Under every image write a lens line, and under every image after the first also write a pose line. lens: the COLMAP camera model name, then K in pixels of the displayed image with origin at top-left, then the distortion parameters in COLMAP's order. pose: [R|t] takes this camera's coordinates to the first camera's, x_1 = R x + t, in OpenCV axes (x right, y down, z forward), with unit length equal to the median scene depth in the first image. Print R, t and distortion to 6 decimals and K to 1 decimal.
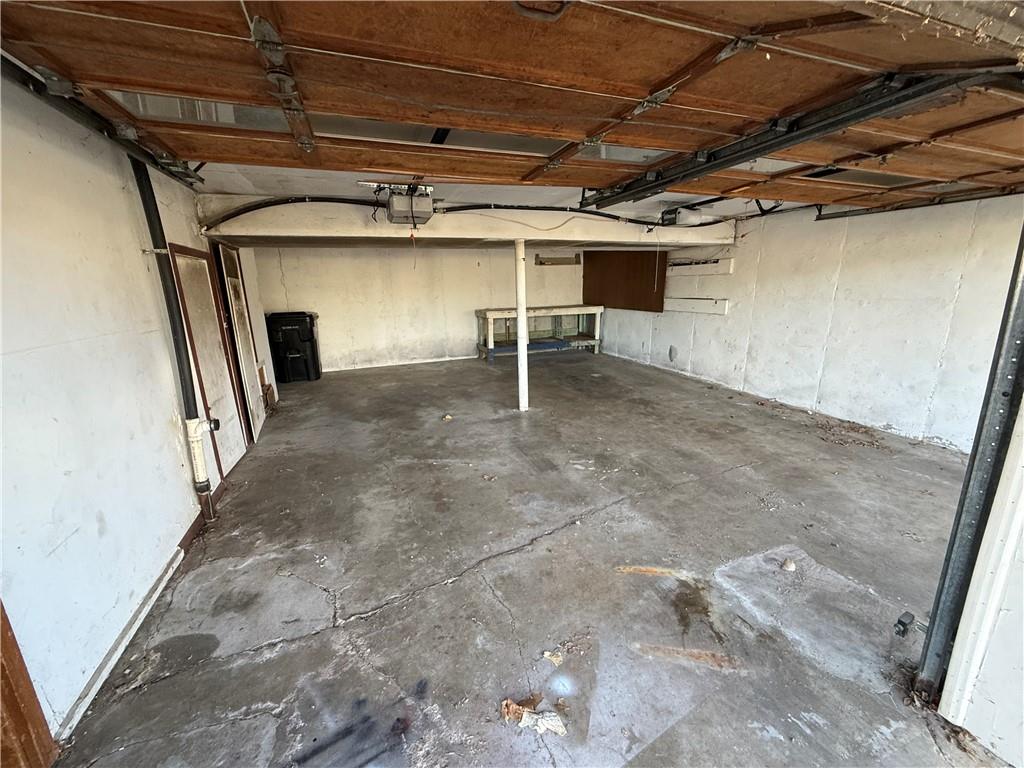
lens RADIAL K [[406.7, 0, 509.7], [0, 406.7, 383.7], [0, 0, 1]] dist [-0.000233, -0.000170]
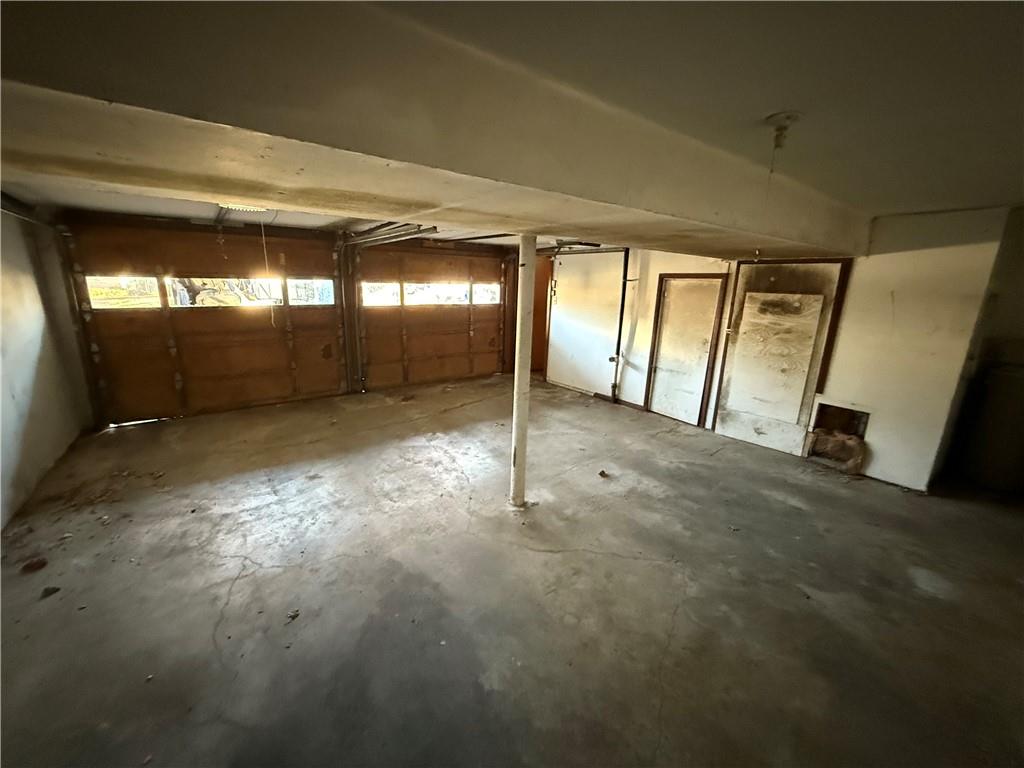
lens RADIAL K [[406.7, 0, 509.7], [0, 406.7, 383.7], [0, 0, 1]] dist [-0.000233, -0.000170]
pose [[-0.959885, 0.068238, -0.271965, 0.224847], [-0.066671, 0.886573, 0.457759, -0.425992], [0.272353, 0.457528, -0.846459, 1.584951]]
